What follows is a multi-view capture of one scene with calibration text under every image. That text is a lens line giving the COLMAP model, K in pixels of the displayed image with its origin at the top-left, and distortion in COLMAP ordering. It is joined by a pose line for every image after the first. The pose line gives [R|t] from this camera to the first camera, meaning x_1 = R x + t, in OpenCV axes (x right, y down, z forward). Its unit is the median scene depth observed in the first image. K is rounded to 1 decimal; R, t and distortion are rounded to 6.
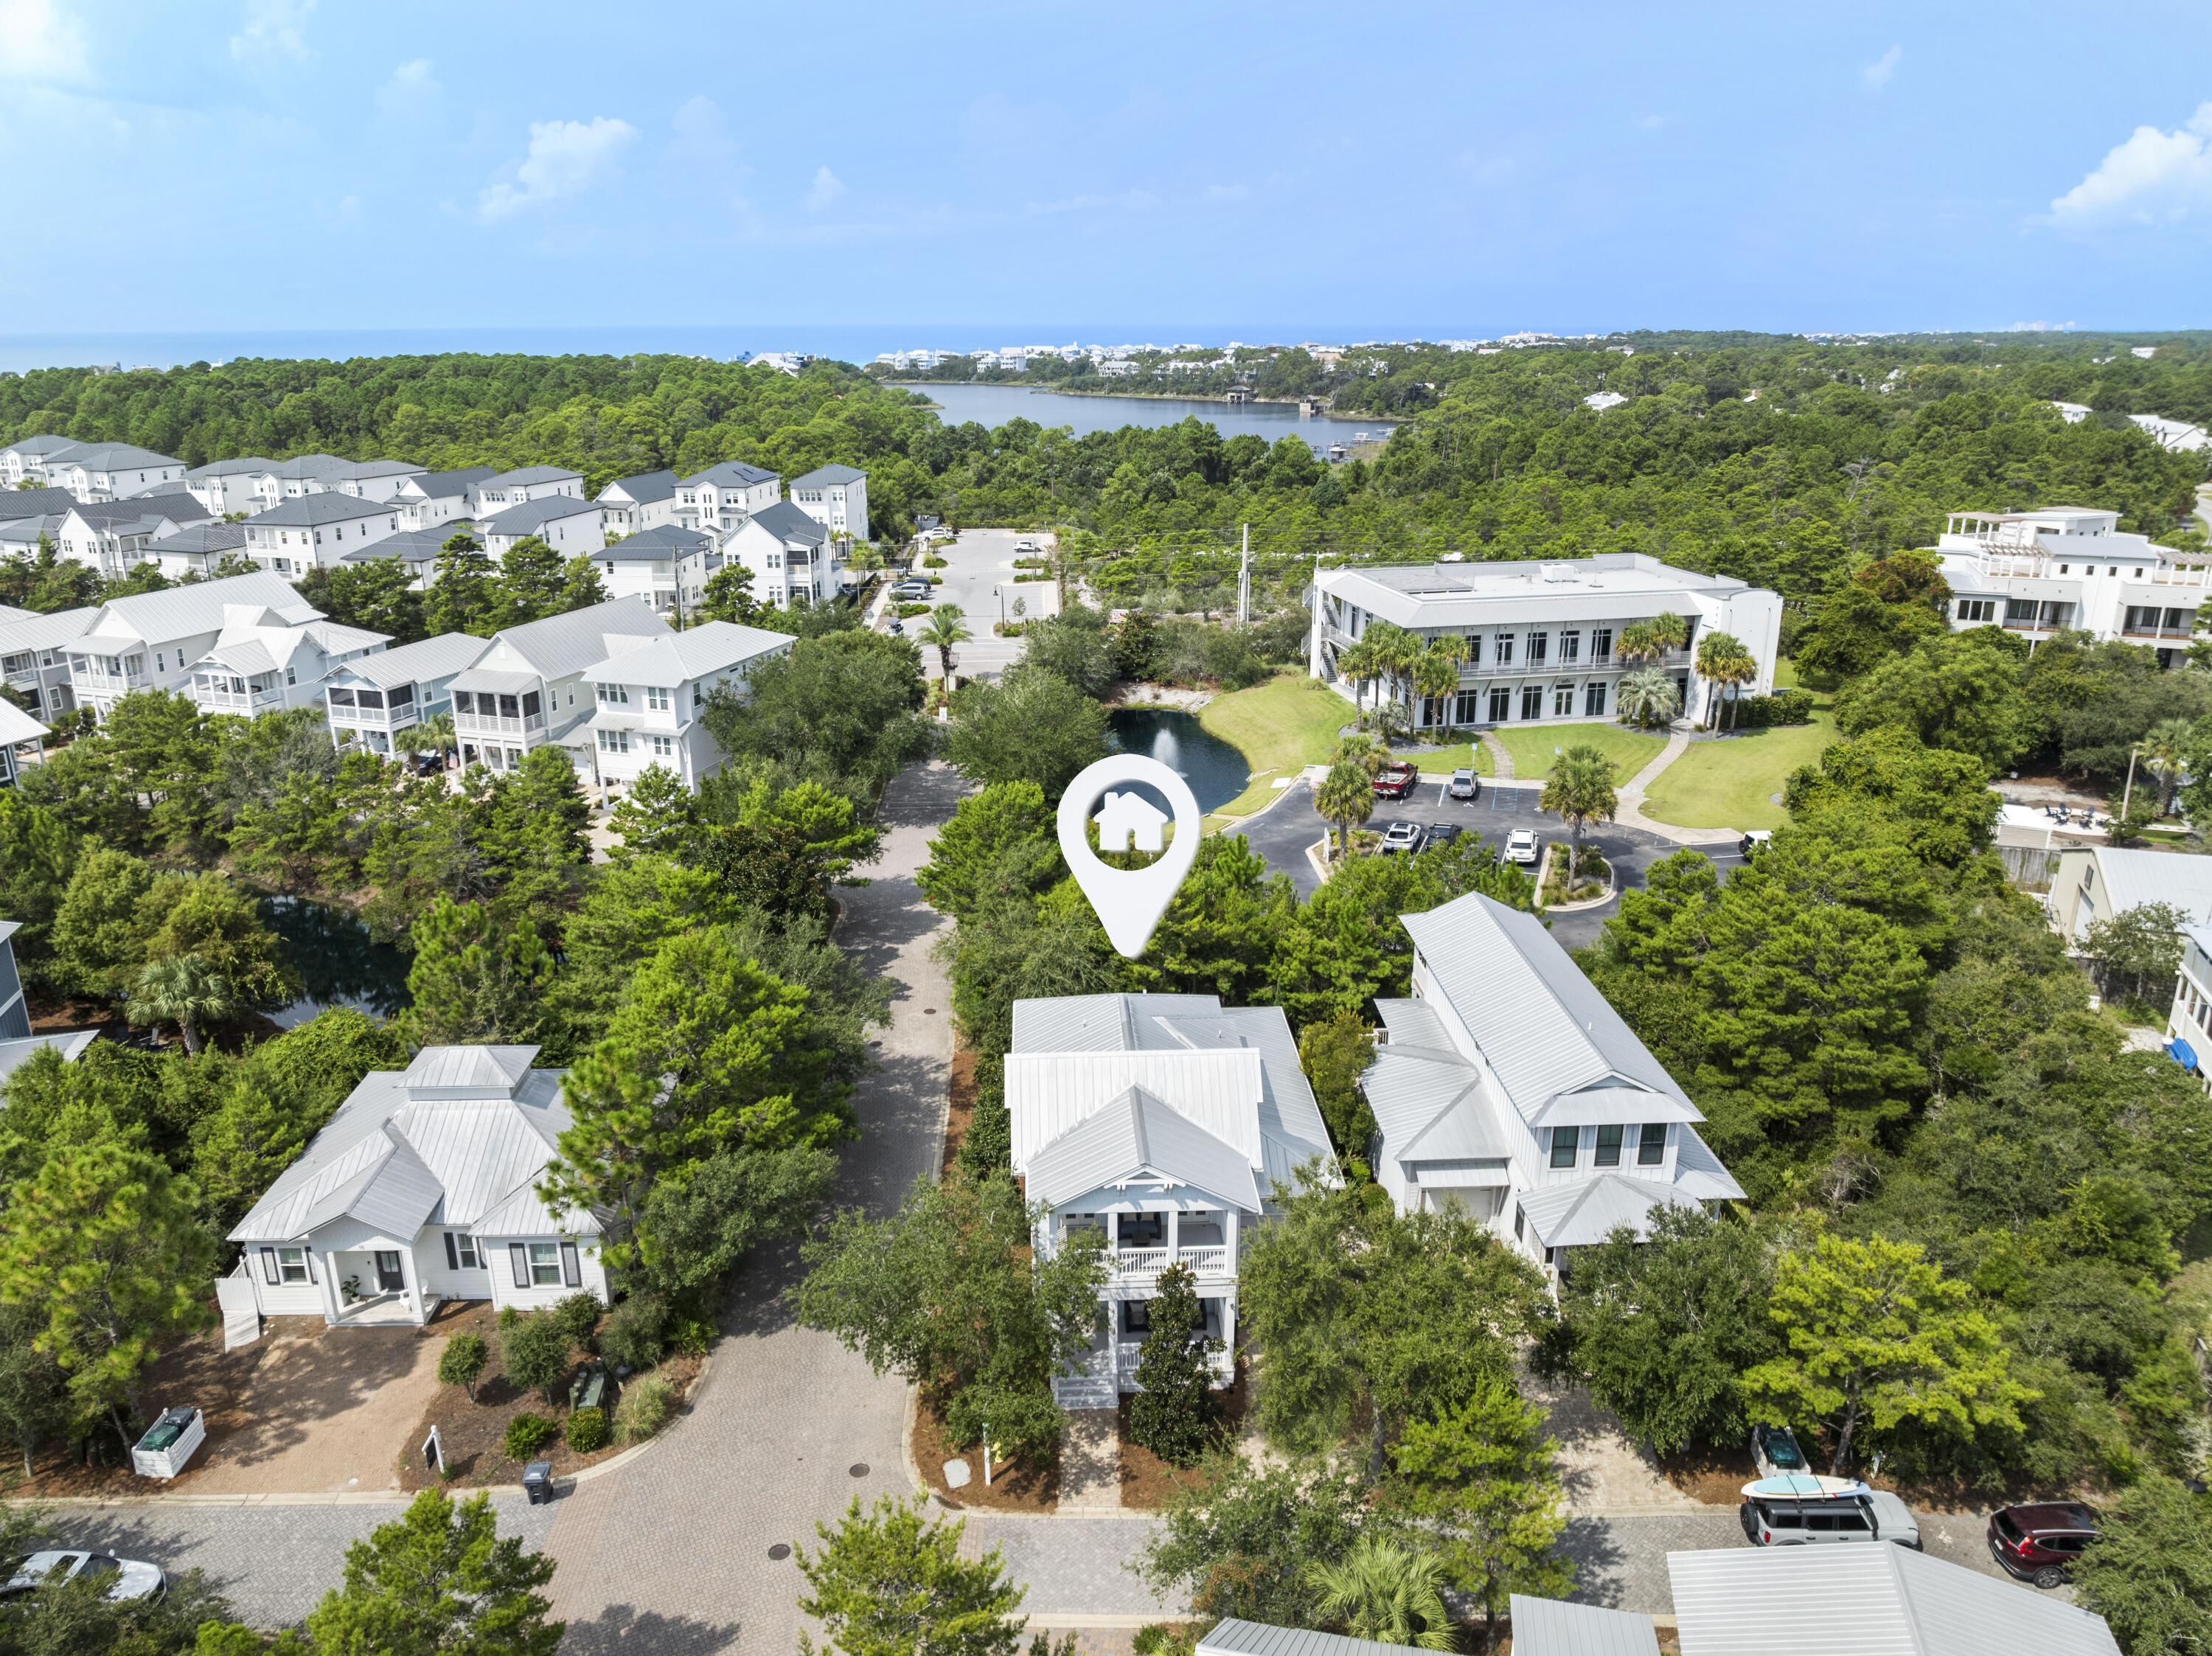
lens RADIAL K [[1542.3, 0, 1112.5], [0, 1542.3, 852.0], [0, 0, 1]] dist [-0.030545, -0.006988]
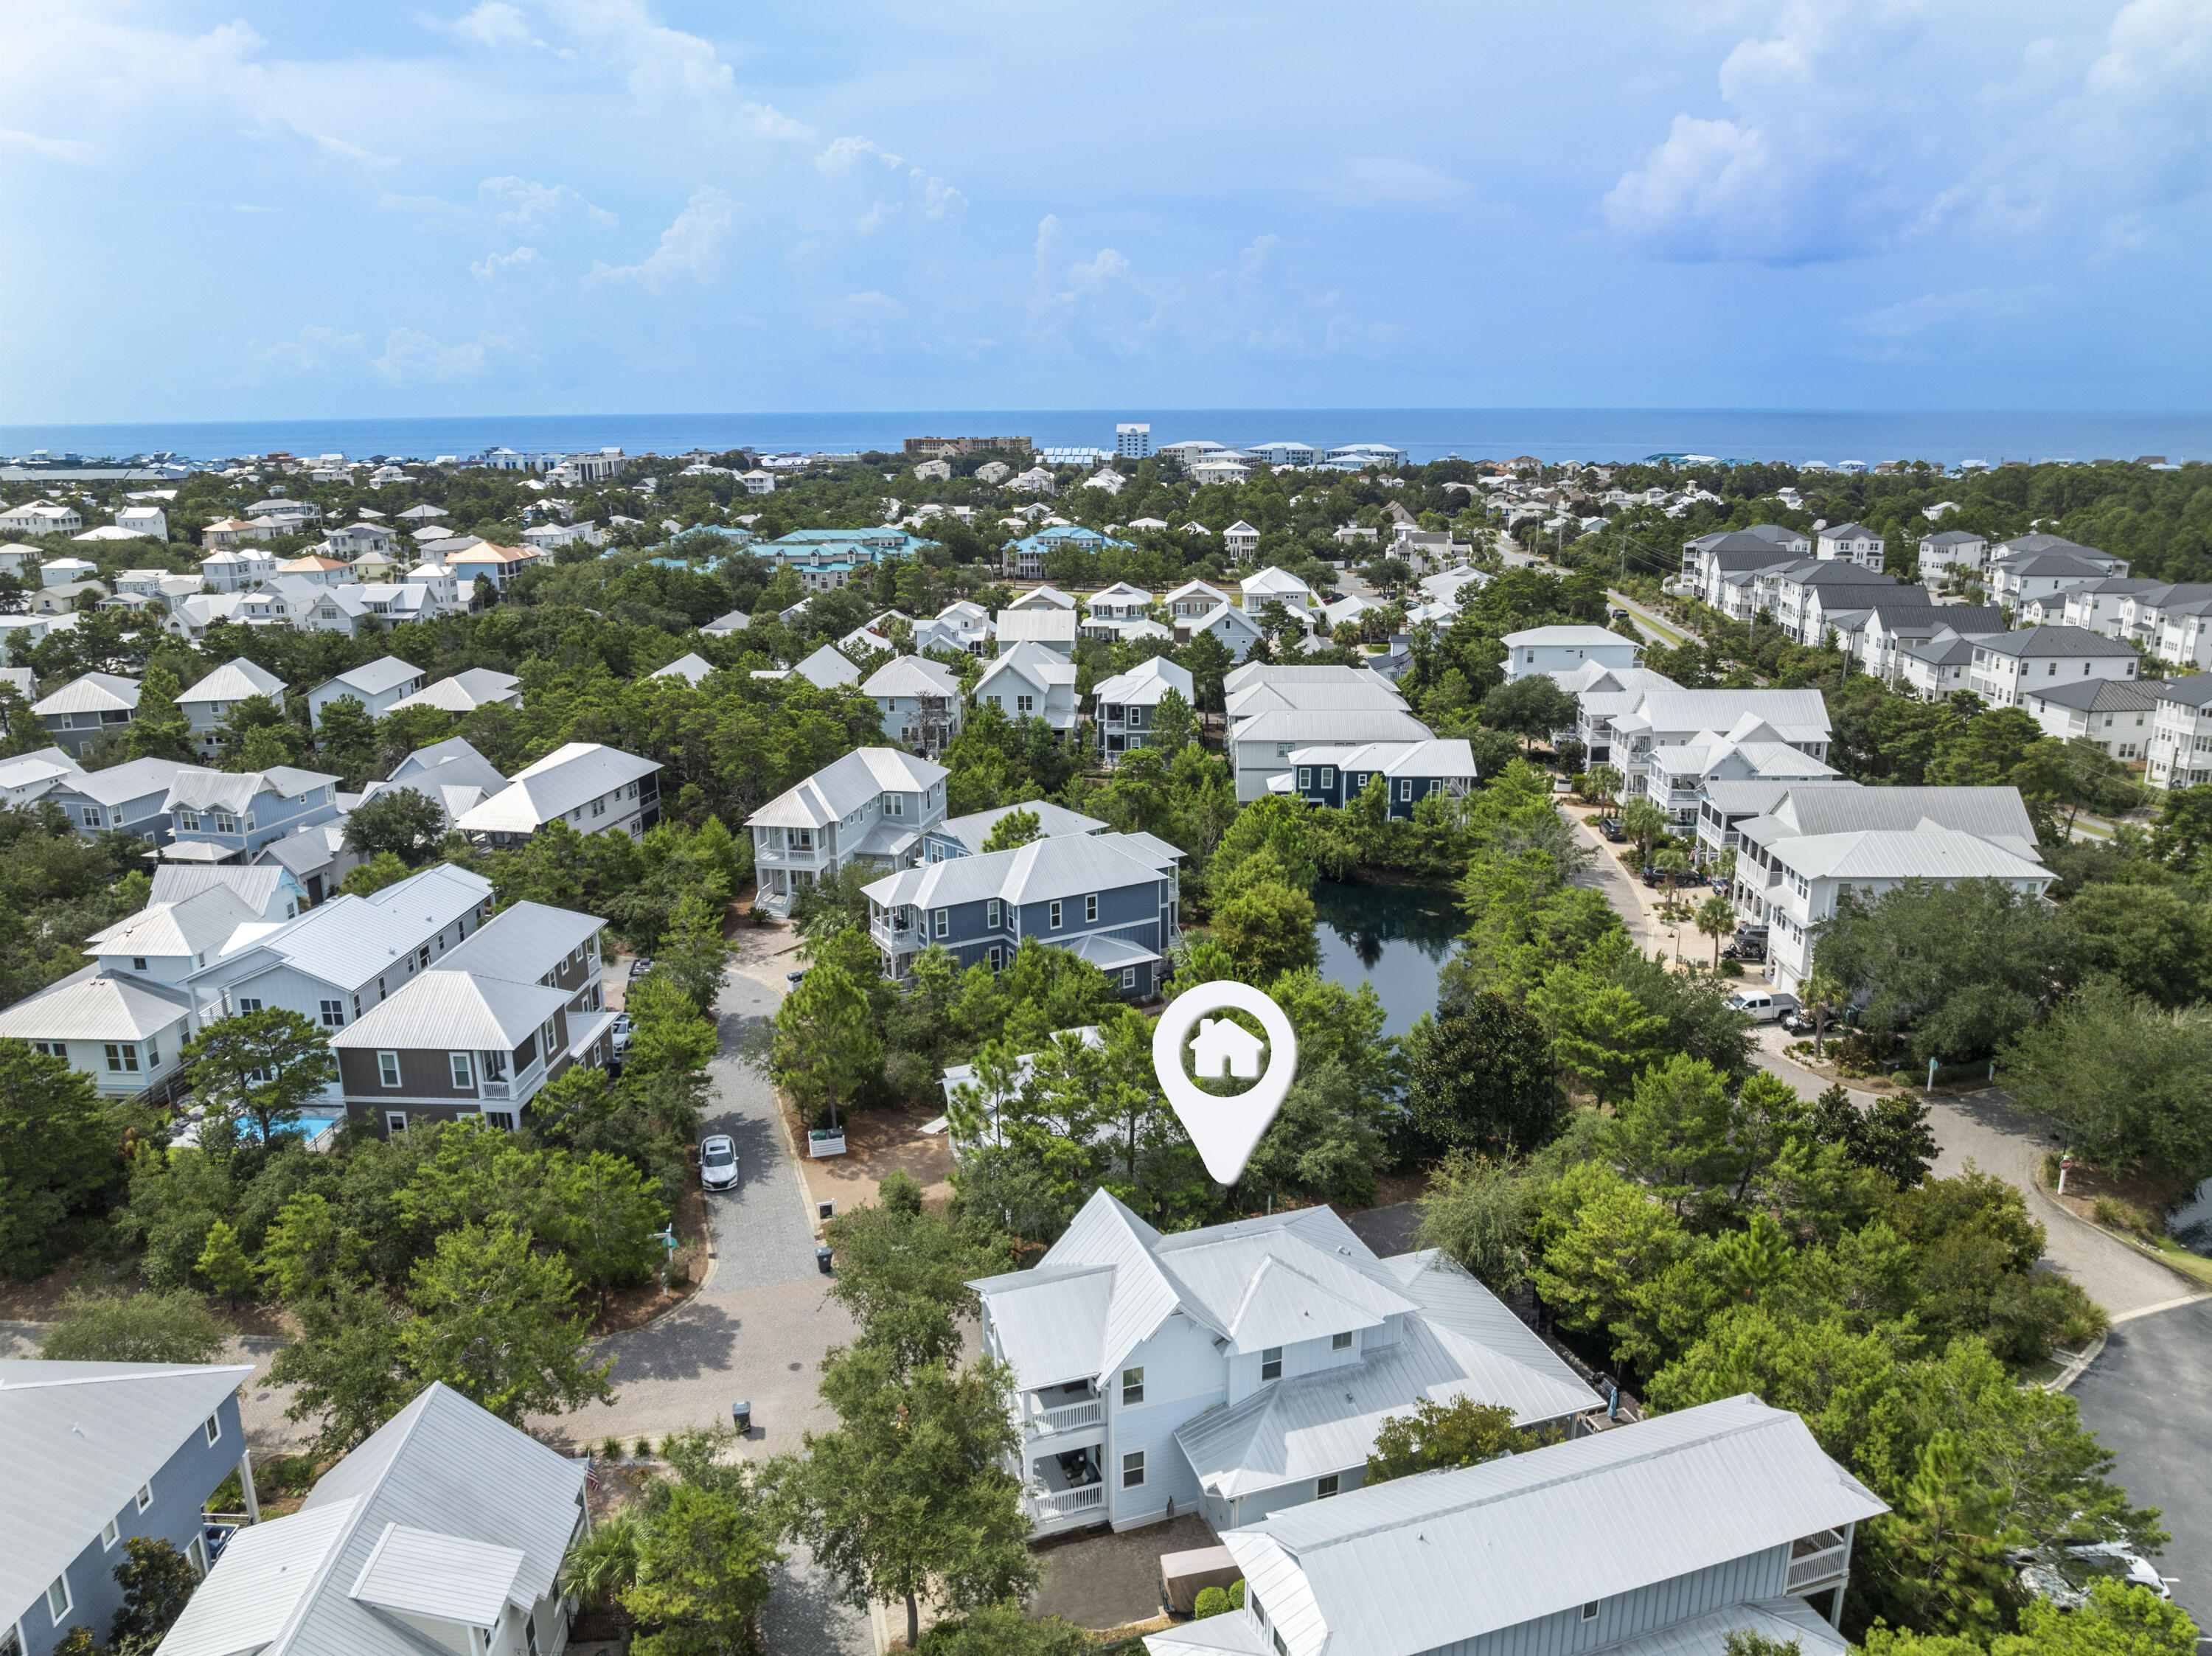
lens RADIAL K [[1546.9, 0, 1112.6], [0, 1546.9, 820.3], [0, 0, 1]] dist [-0.034404, -0.006784]
pose [[0.276695, 0.245729, -0.929009, 0.555783], [-0.306286, 0.938884, 0.157117, -0.184433], [0.910840, 0.241069, 0.335047, 0.312456]]
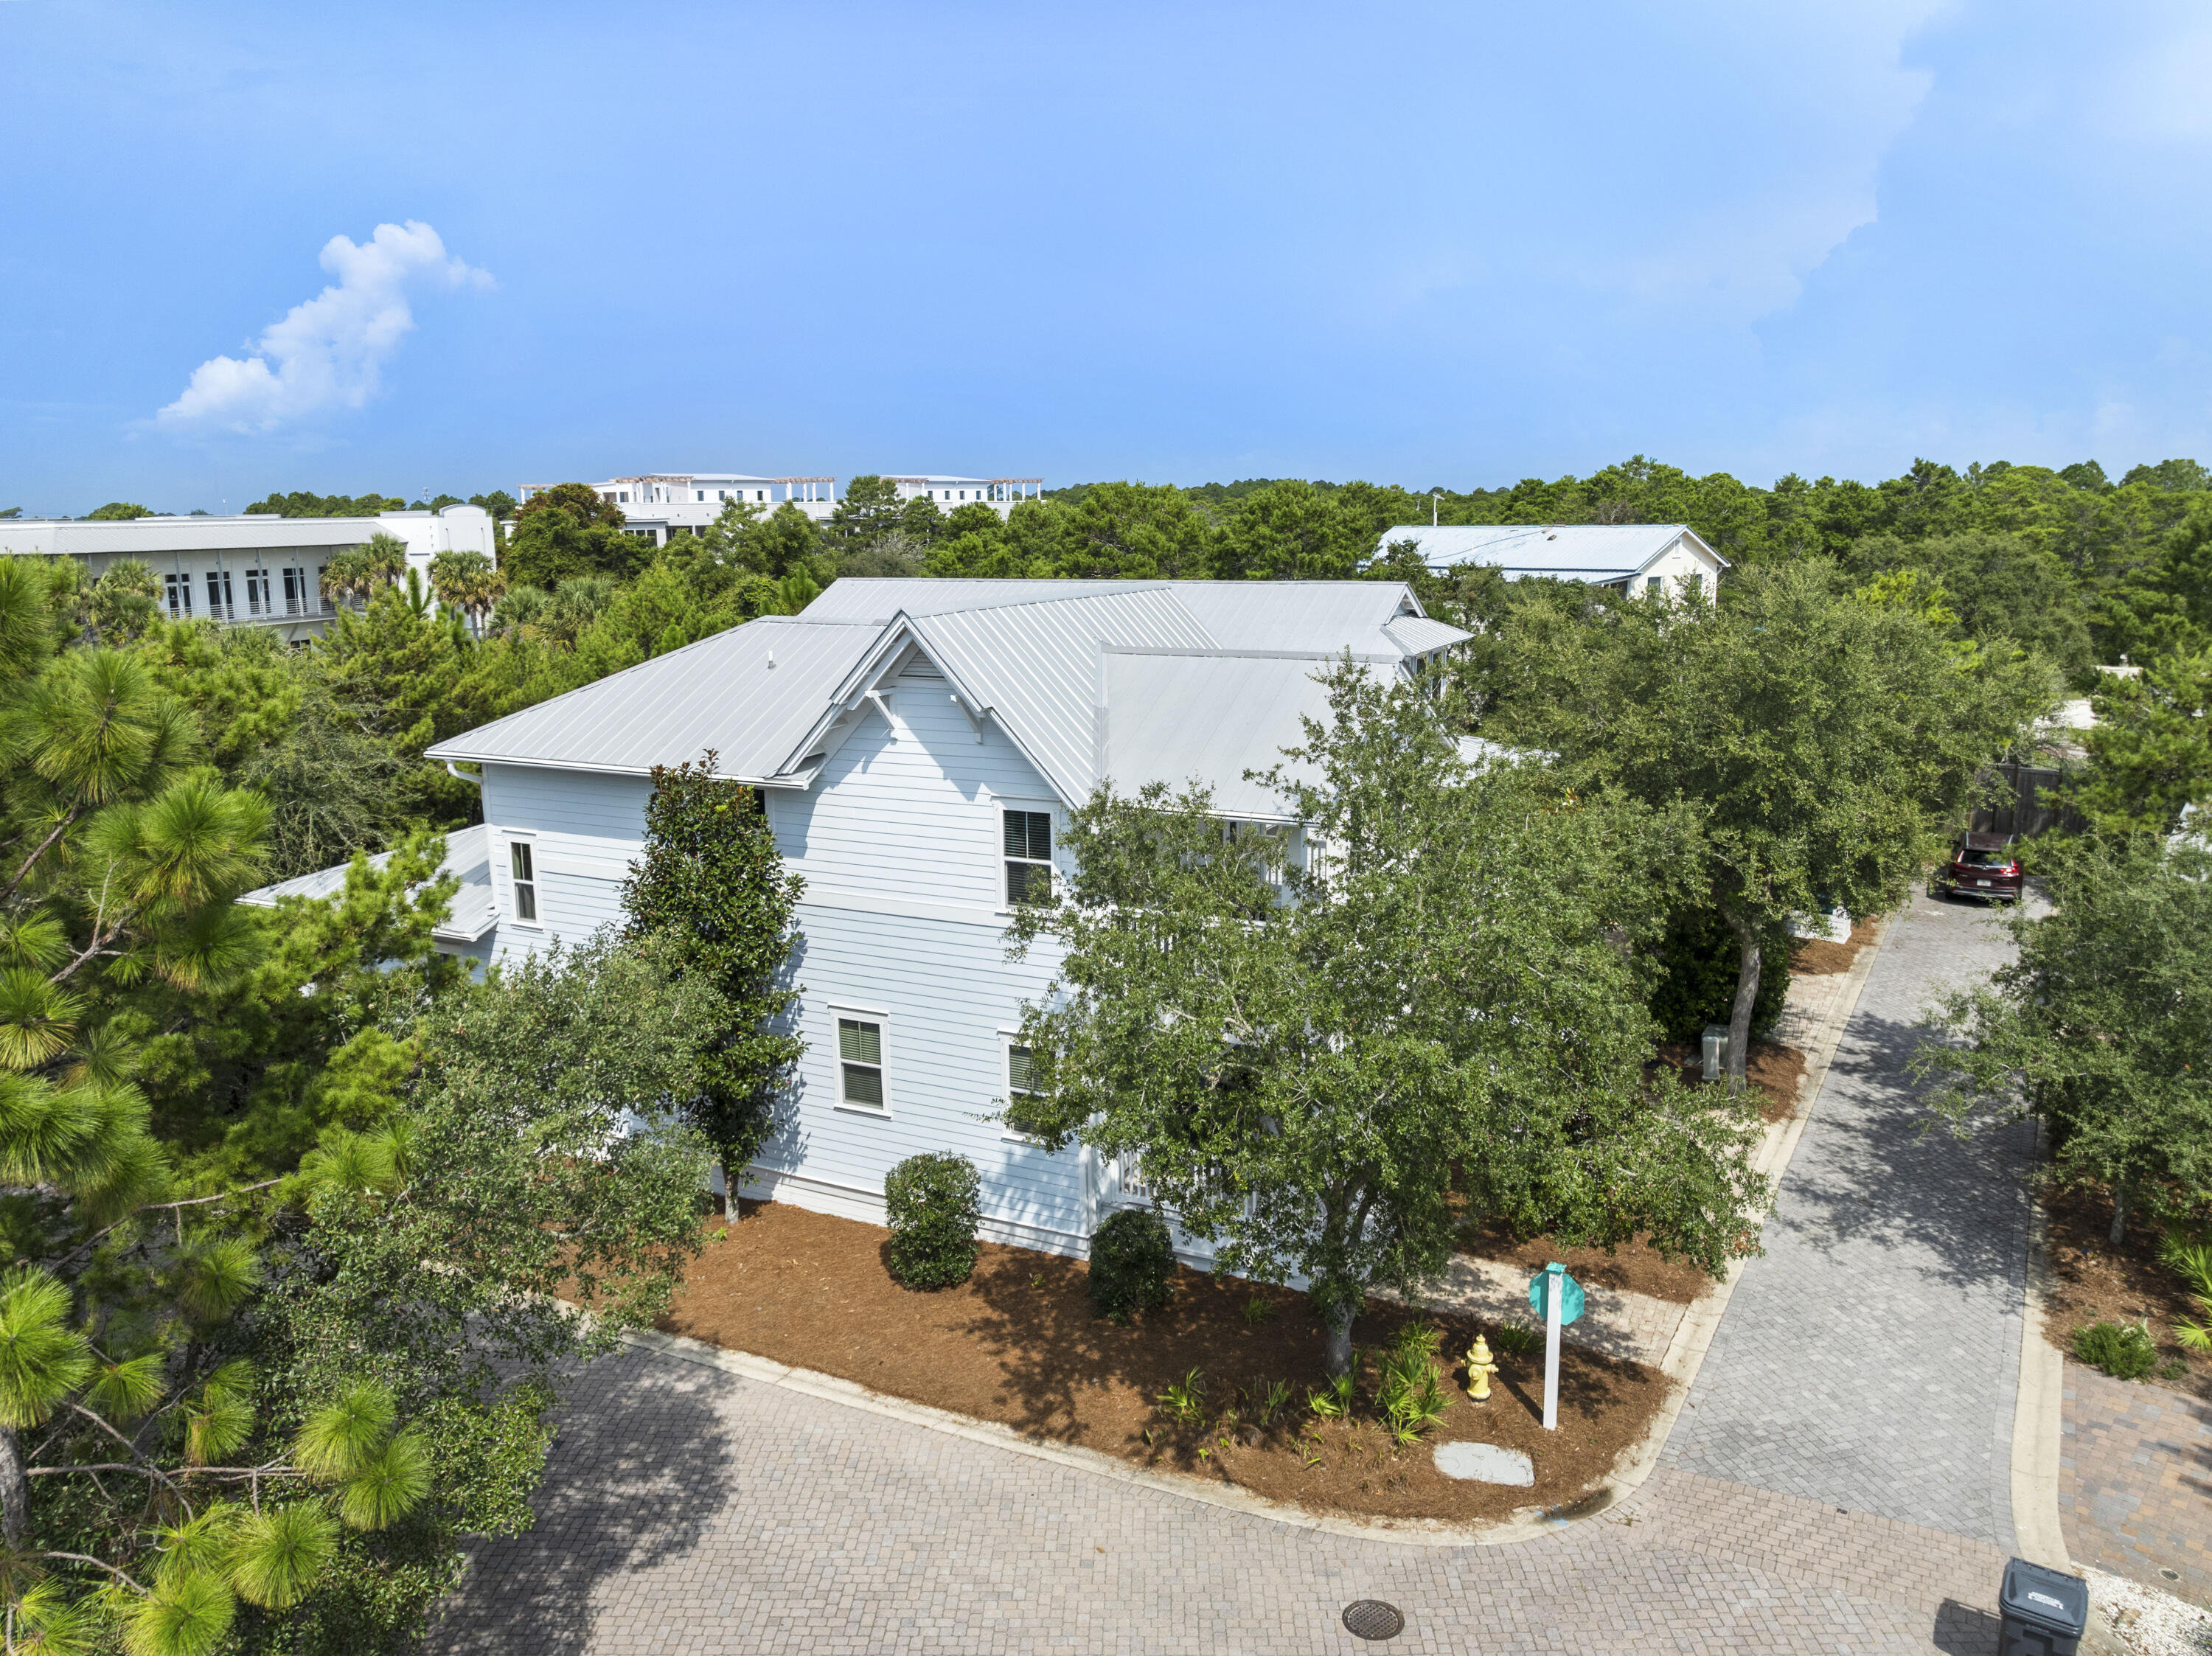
lens RADIAL K [[1560.7, 0, 1112.0], [0, 1560.7, 830.5], [0, 0, 1]] dist [-0.033099, -0.012512]
pose [[0.485936, -0.172492, 0.856804, -0.234066], [0.290752, 0.956399, 0.027642, 0.111126], [-0.824215, 0.235685, 0.514901, 0.433610]]
